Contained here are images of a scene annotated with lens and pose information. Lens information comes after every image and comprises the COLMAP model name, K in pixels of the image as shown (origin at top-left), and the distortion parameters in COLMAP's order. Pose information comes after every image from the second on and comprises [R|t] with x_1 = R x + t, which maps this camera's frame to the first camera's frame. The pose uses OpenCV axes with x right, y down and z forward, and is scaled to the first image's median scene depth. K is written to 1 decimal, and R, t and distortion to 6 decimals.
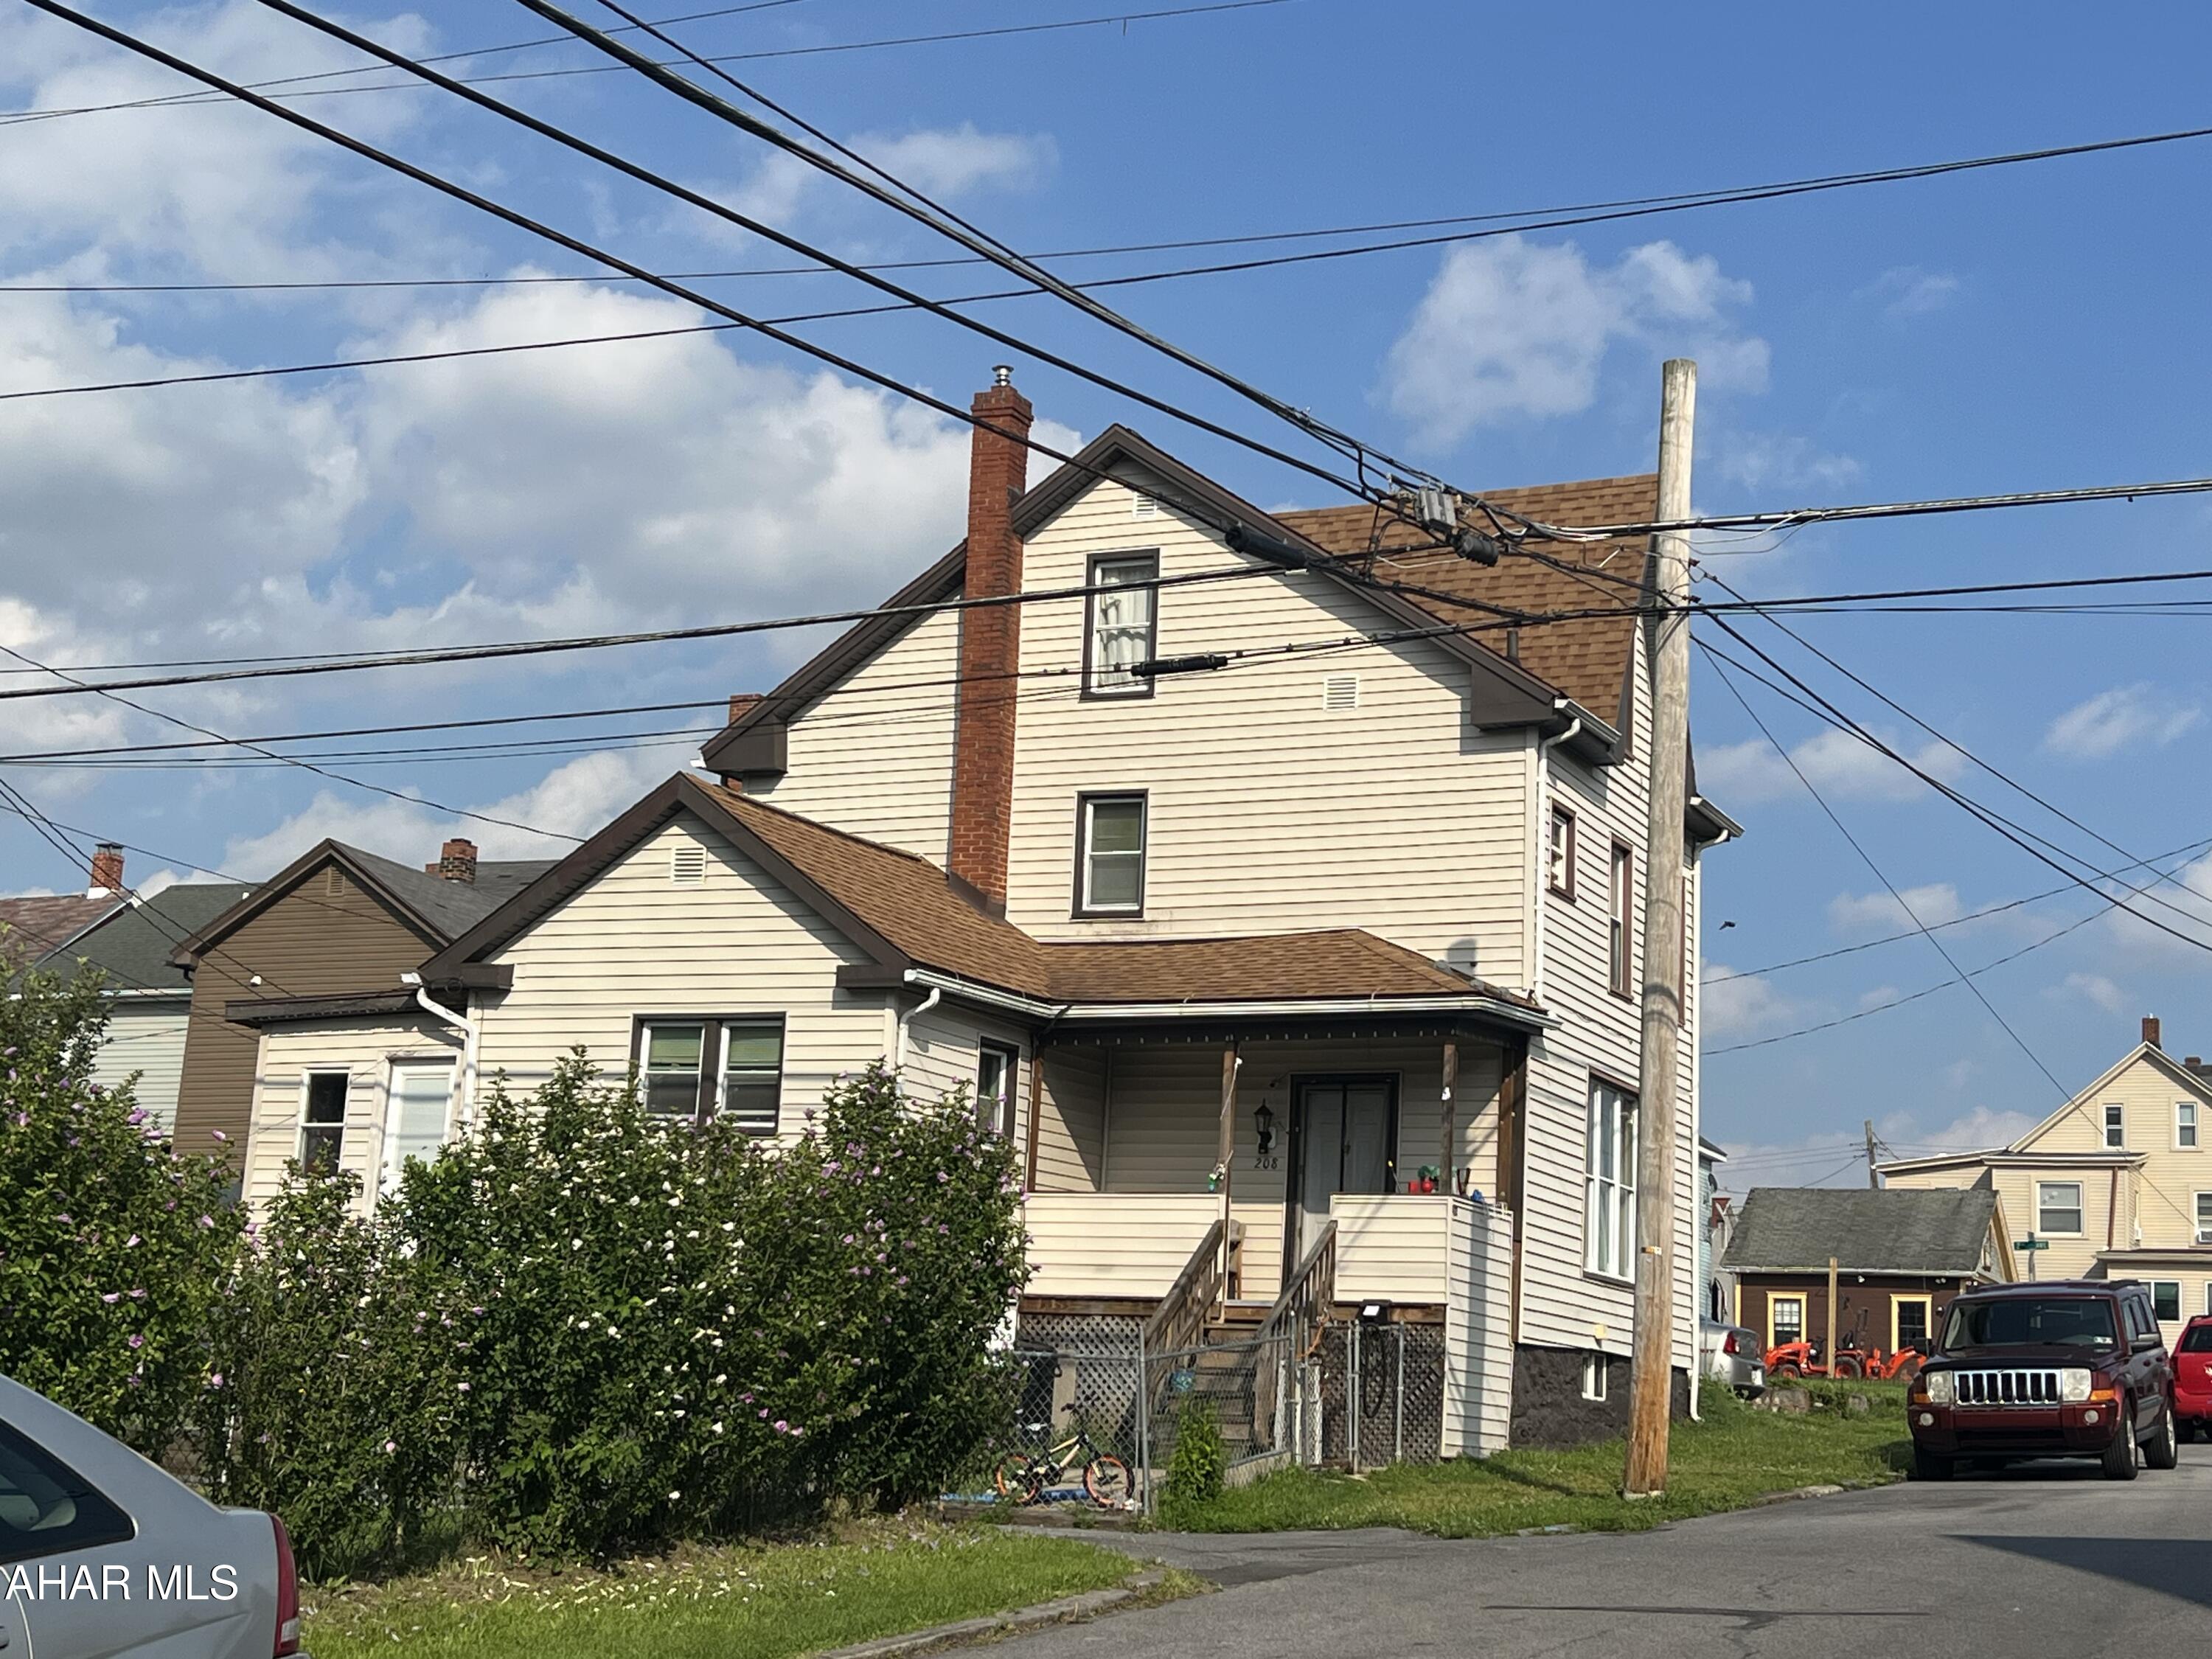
lens RADIAL K [[3257.0, 0, 1118.4], [0, 3257.0, 832.4], [0, 0, 1]] dist [0.152314, 0.000000]
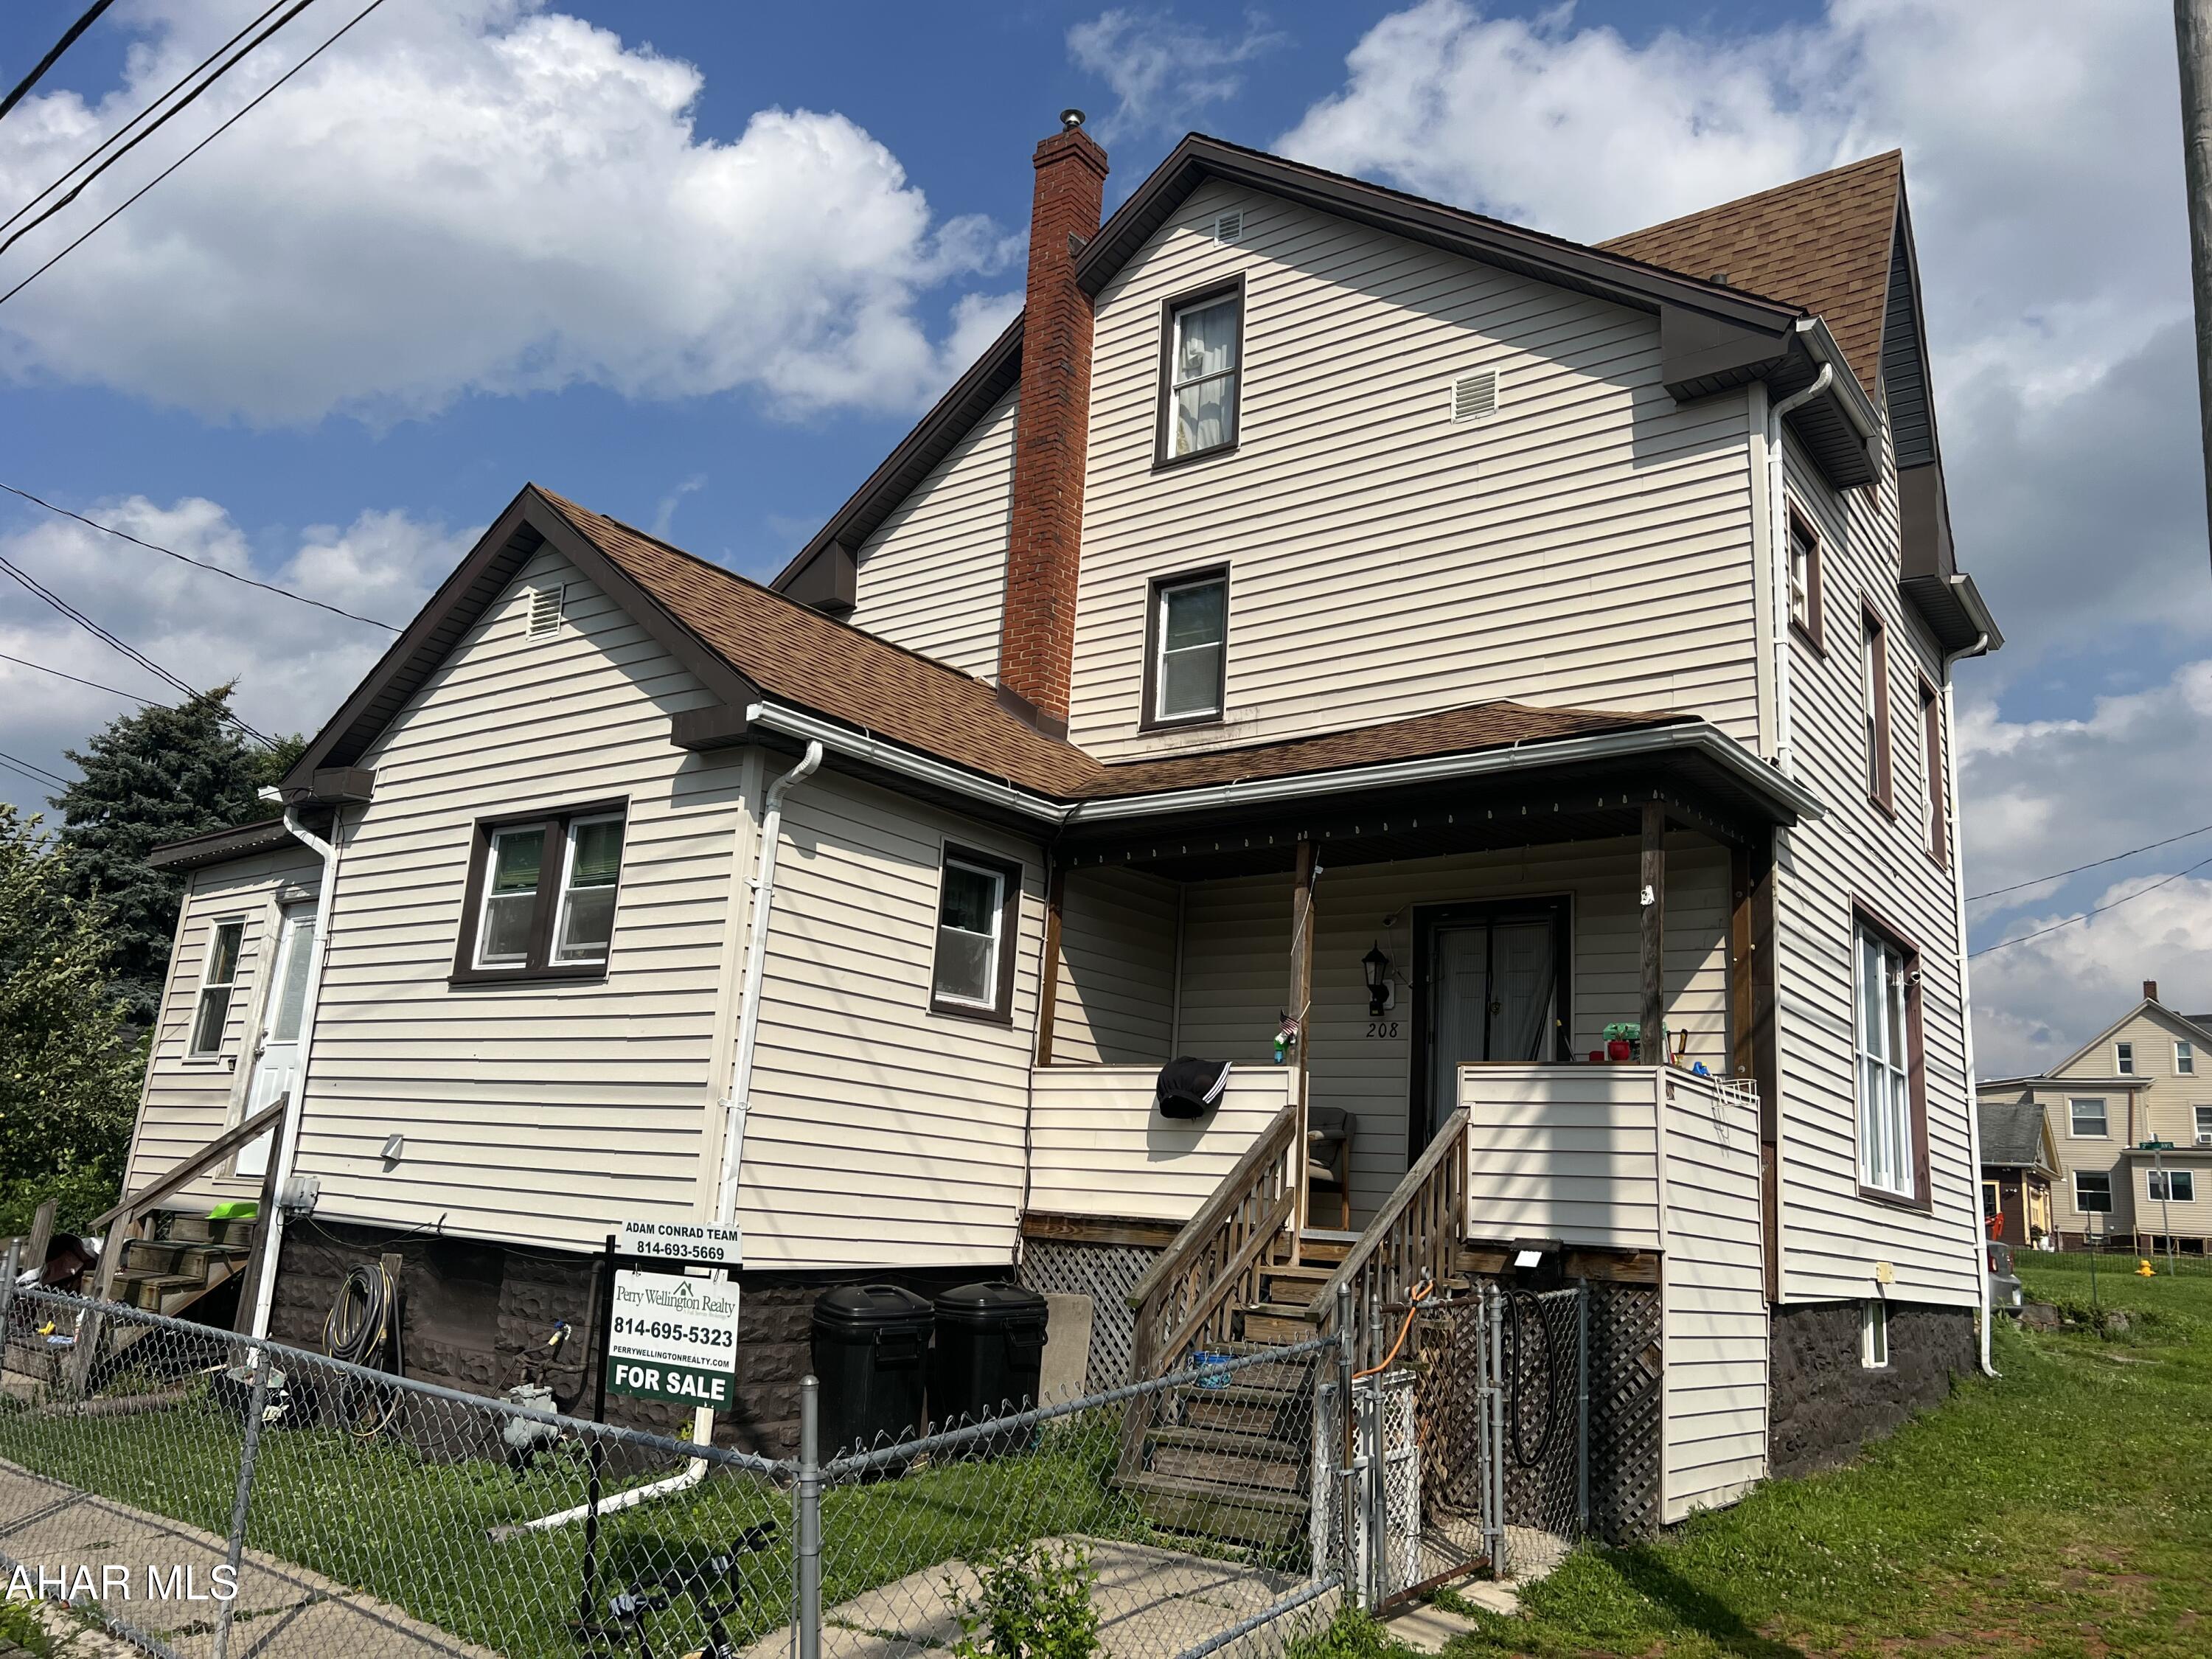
lens RADIAL K [[1662.6, 0, 1086.9], [0, 1662.6, 840.4], [0, 0, 1]] dist [0.063117, -0.076248]
pose [[0.978574, -0.028763, -0.203876, 0.059804], [0.018352, 0.998438, -0.052775, 0.080600], [0.205076, 0.047903, 0.977573, 0.647610]]
